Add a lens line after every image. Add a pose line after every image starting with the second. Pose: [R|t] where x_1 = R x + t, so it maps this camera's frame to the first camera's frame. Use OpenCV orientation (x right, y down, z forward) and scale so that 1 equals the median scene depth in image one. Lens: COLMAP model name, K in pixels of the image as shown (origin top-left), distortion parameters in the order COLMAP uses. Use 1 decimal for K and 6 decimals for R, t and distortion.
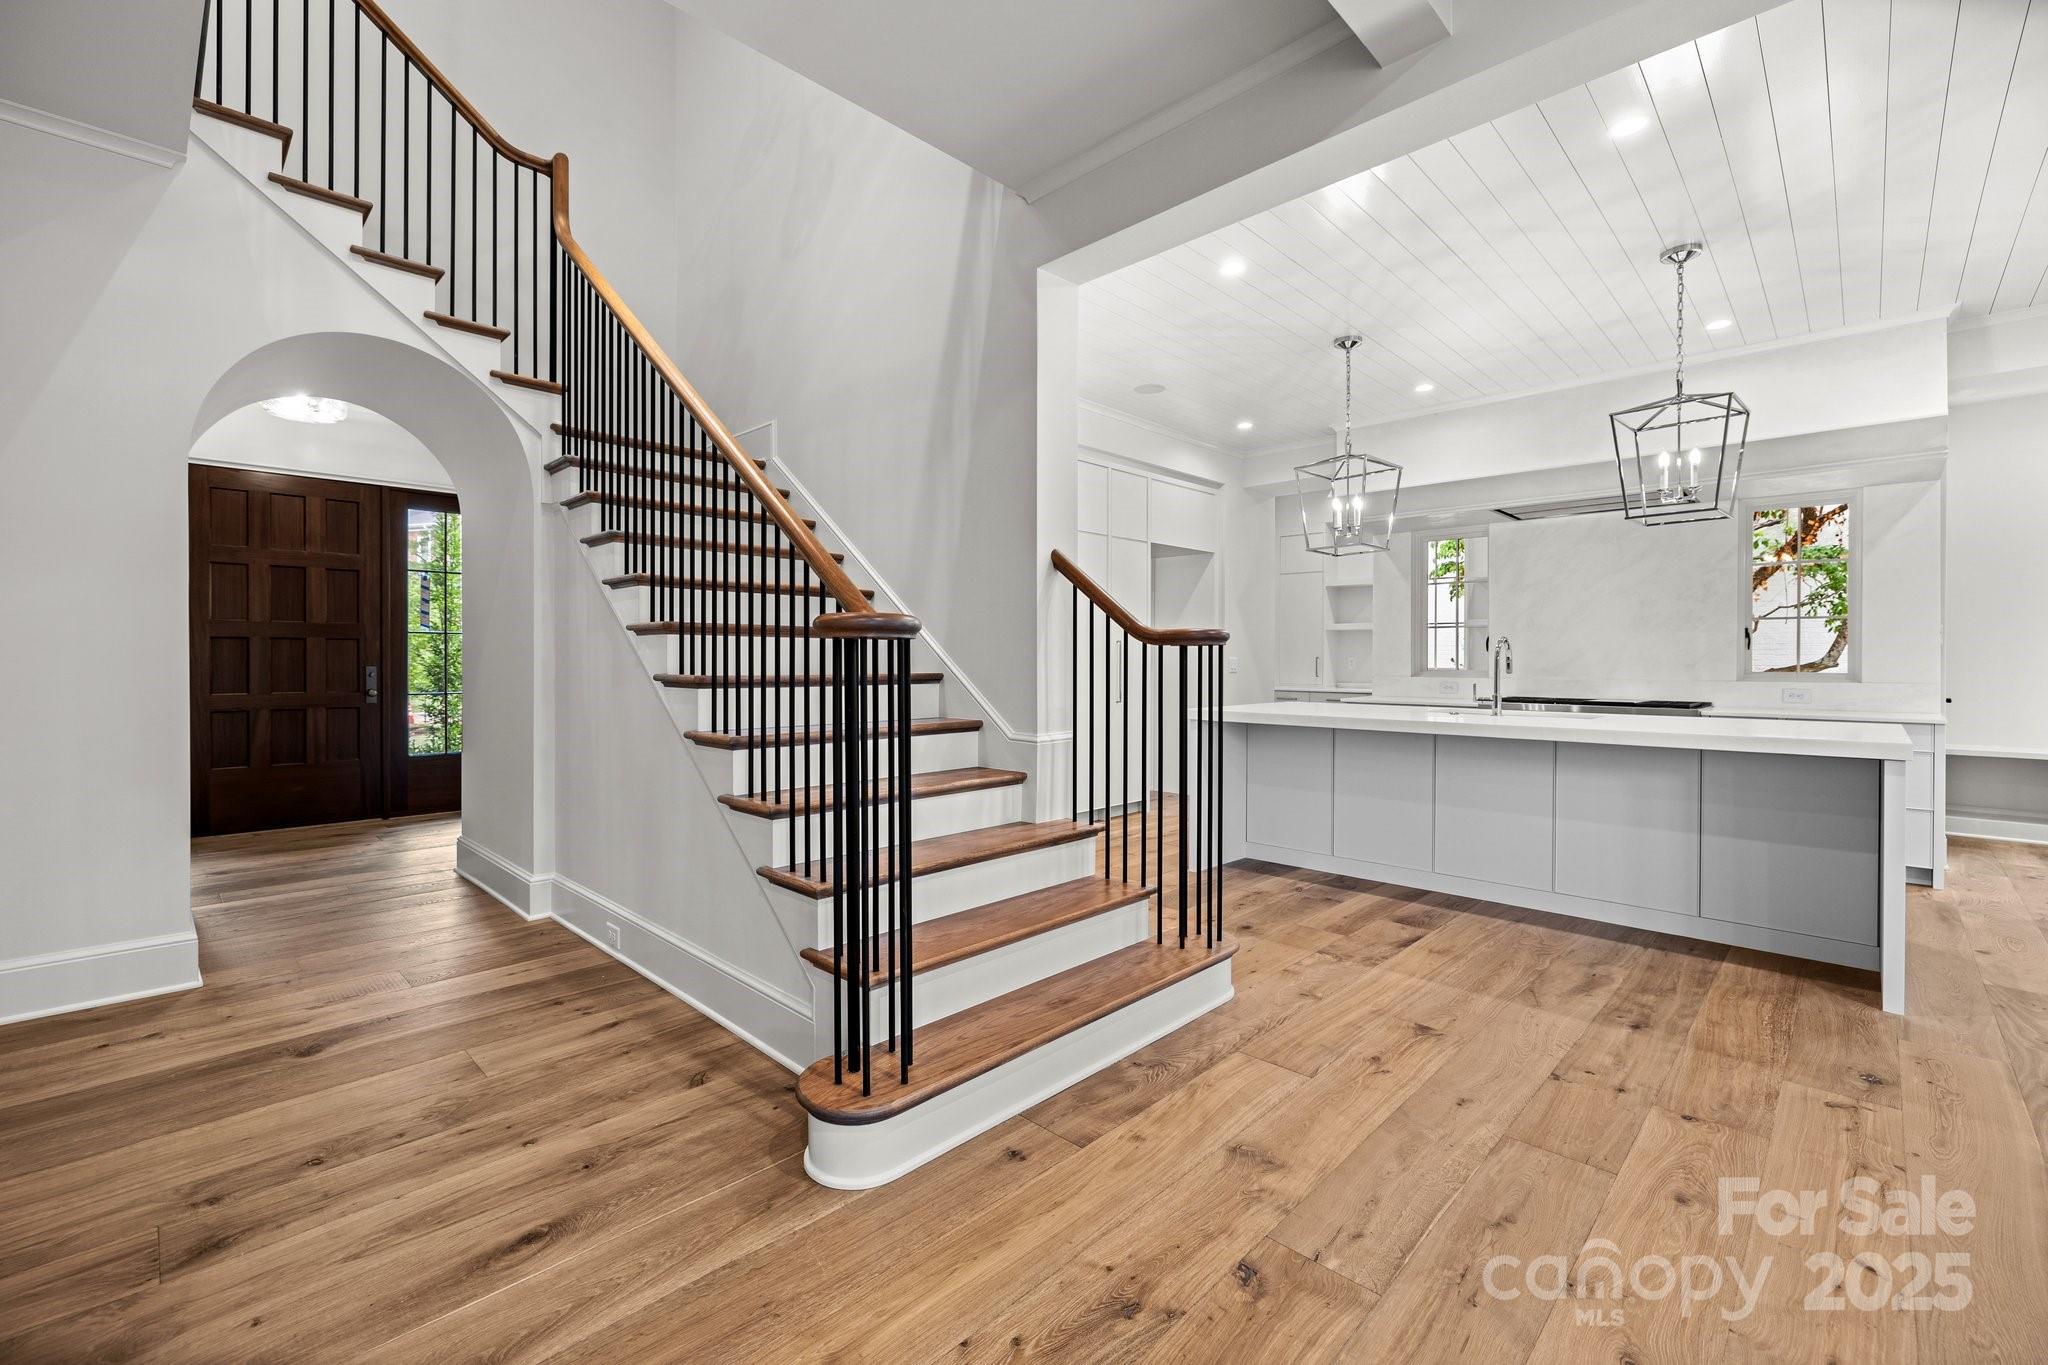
lens RADIAL K [[862.4, 0, 1018.2], [0, 862.4, 657.3], [0, 0, 1]] dist [-0.000244, -0.000370]
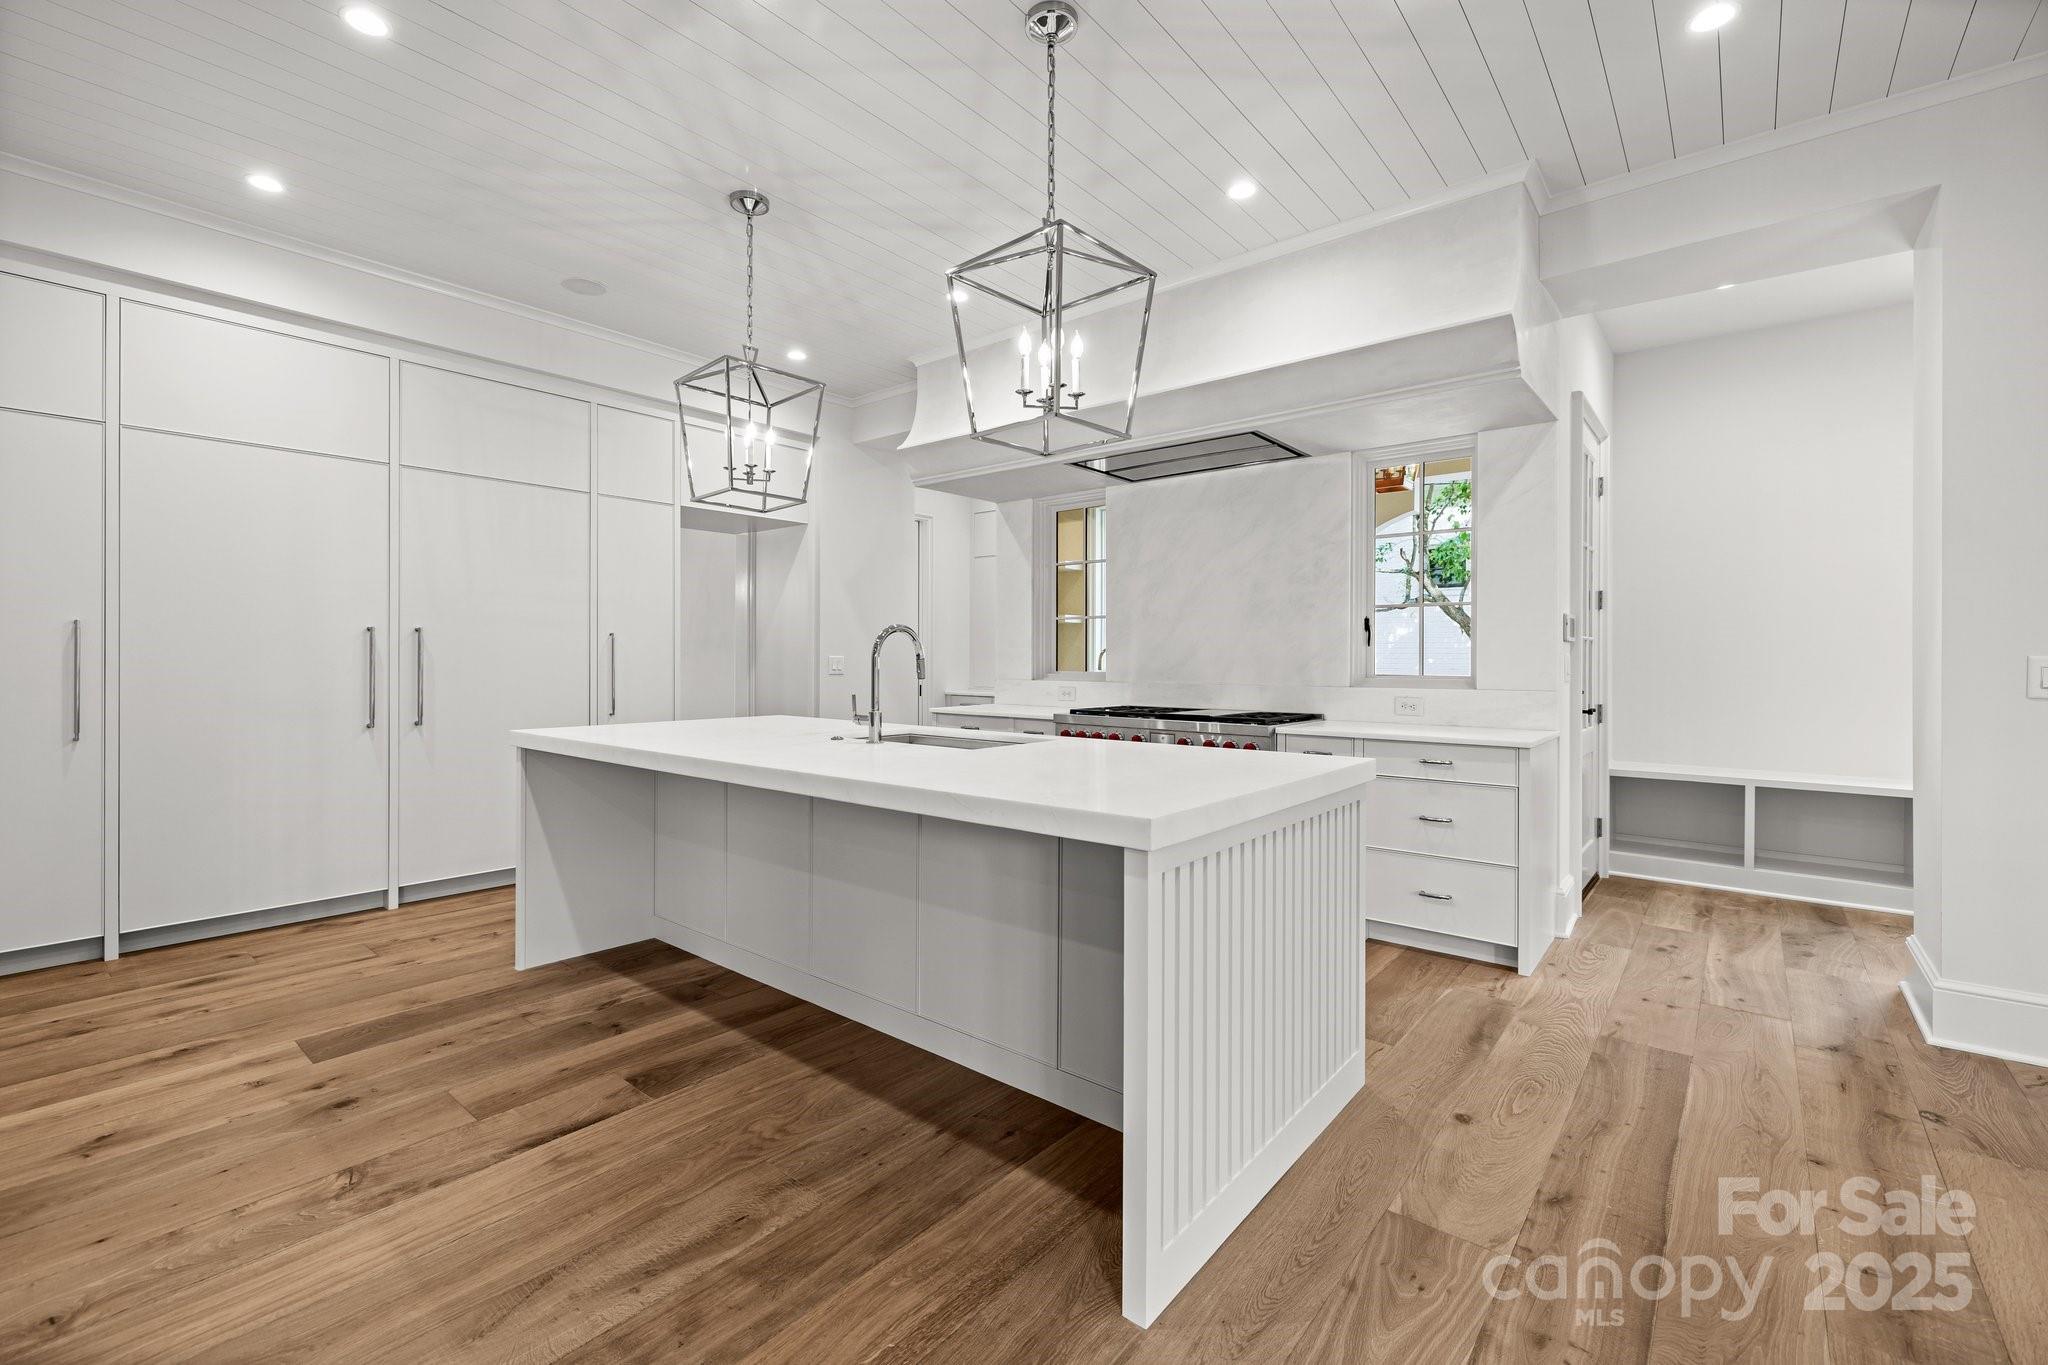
lens RADIAL K [[880.2, 0, 1005.4], [0, 880.2, 654.0], [0, 0, 1]] dist [0.000277, -0.000287]
pose [[0.996380, 0.002002, 0.084987, 0.784843], [-0.002009, 0.999998, -0.000007, -0.000984], [-0.084987, -0.000163, 0.996382, 0.408915]]
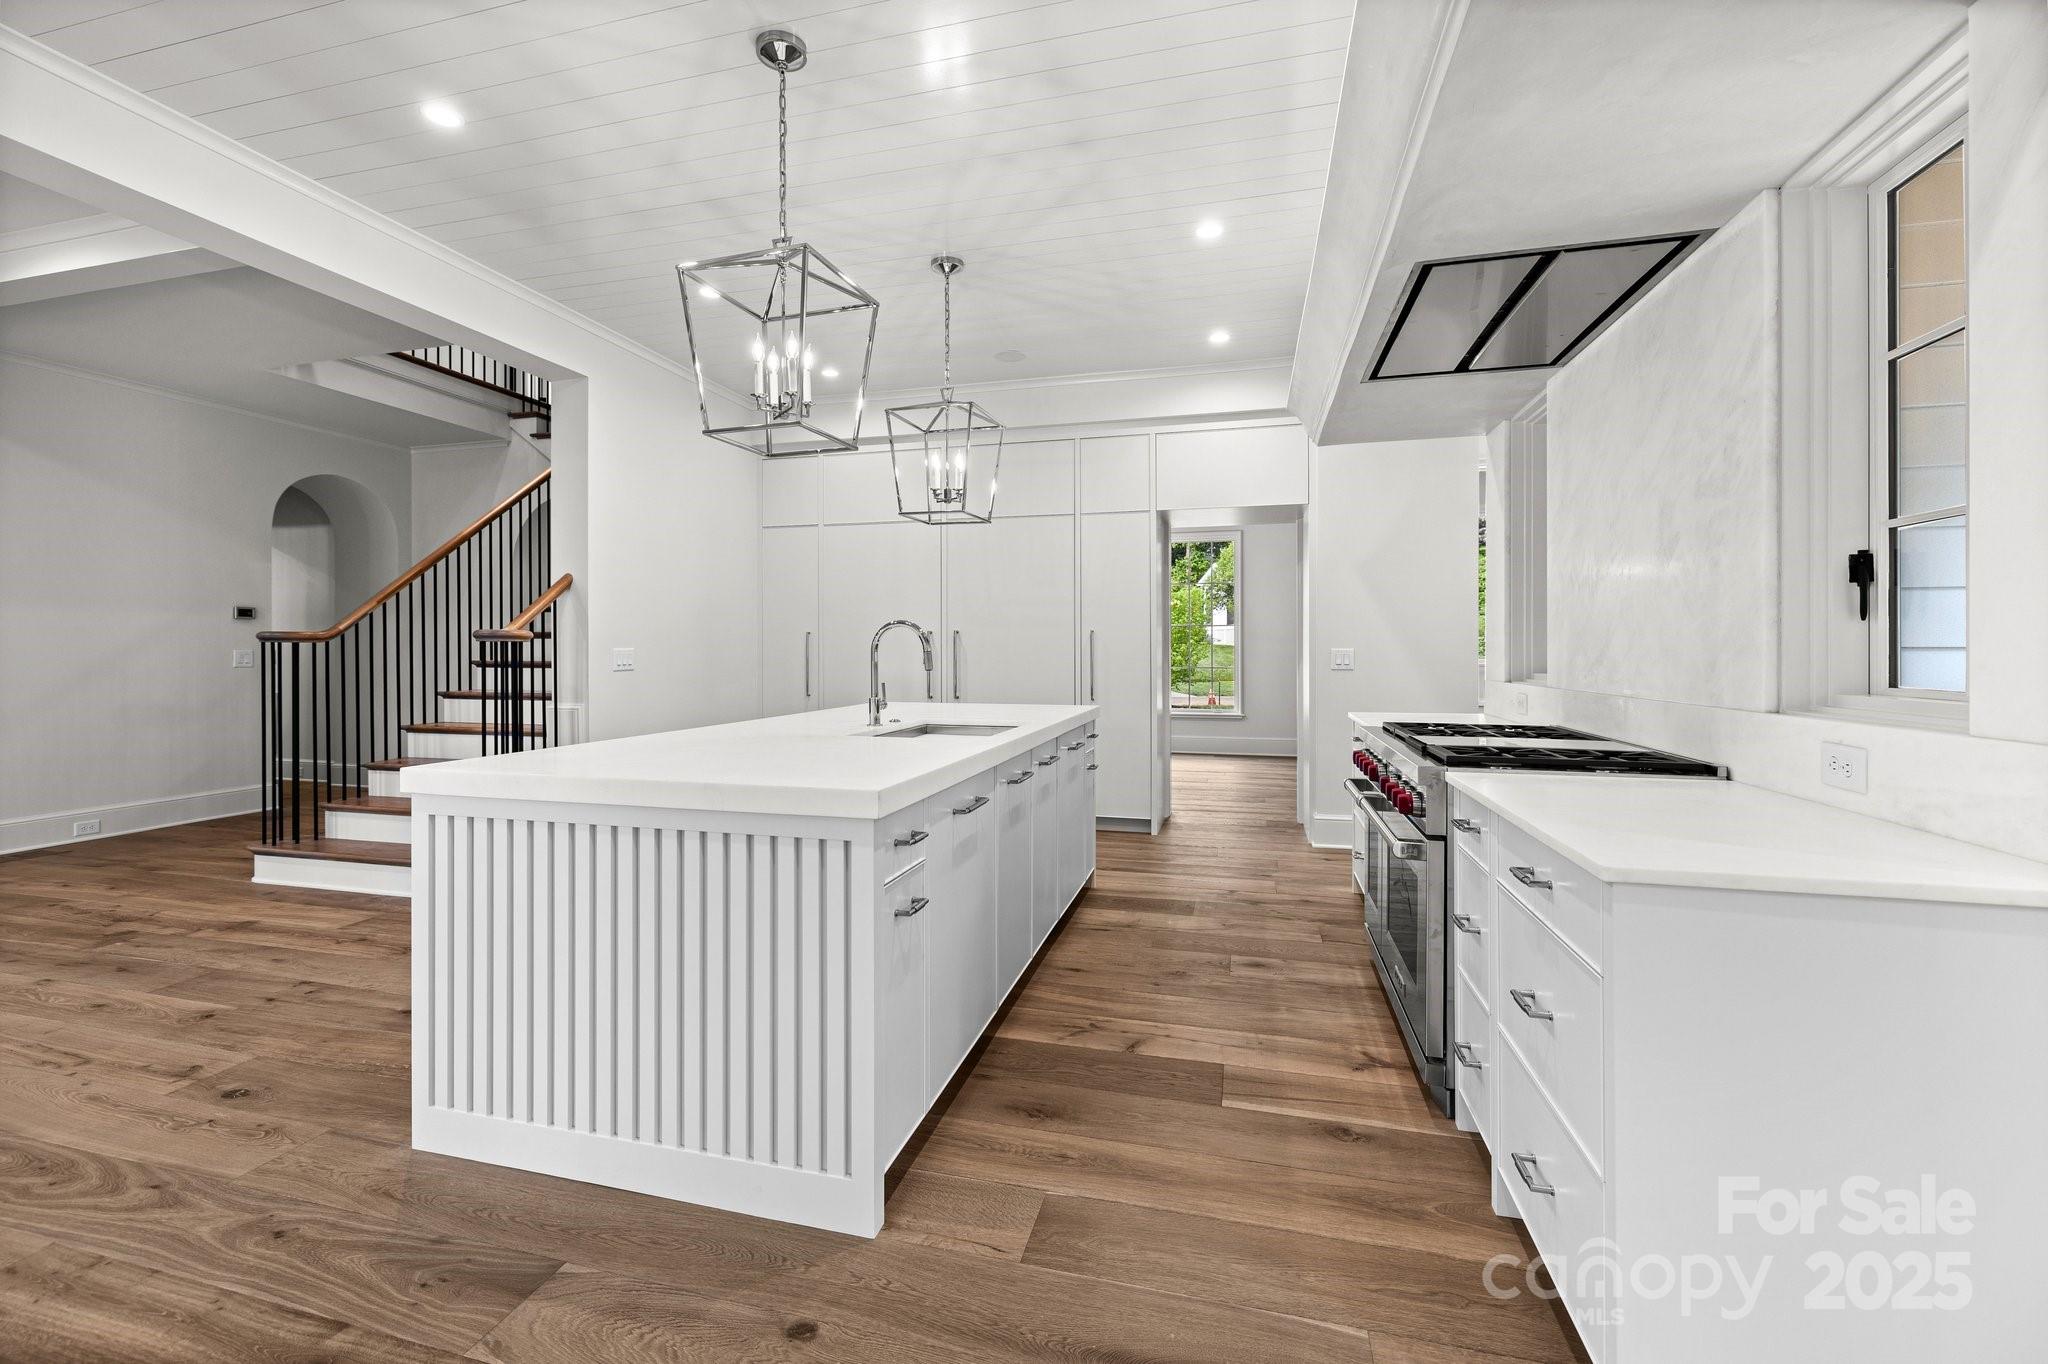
lens RADIAL K [[880.2, 0, 1005.4], [0, 880.2, 653.5], [0, 0, 1]] dist [0.000277, -0.000287]
pose [[0.492542, 0.000829, -0.870289, 1.634210], [-0.000539, 1.000000, 0.000648, 0.003964], [0.870289, 0.000150, 0.492542, 0.915650]]
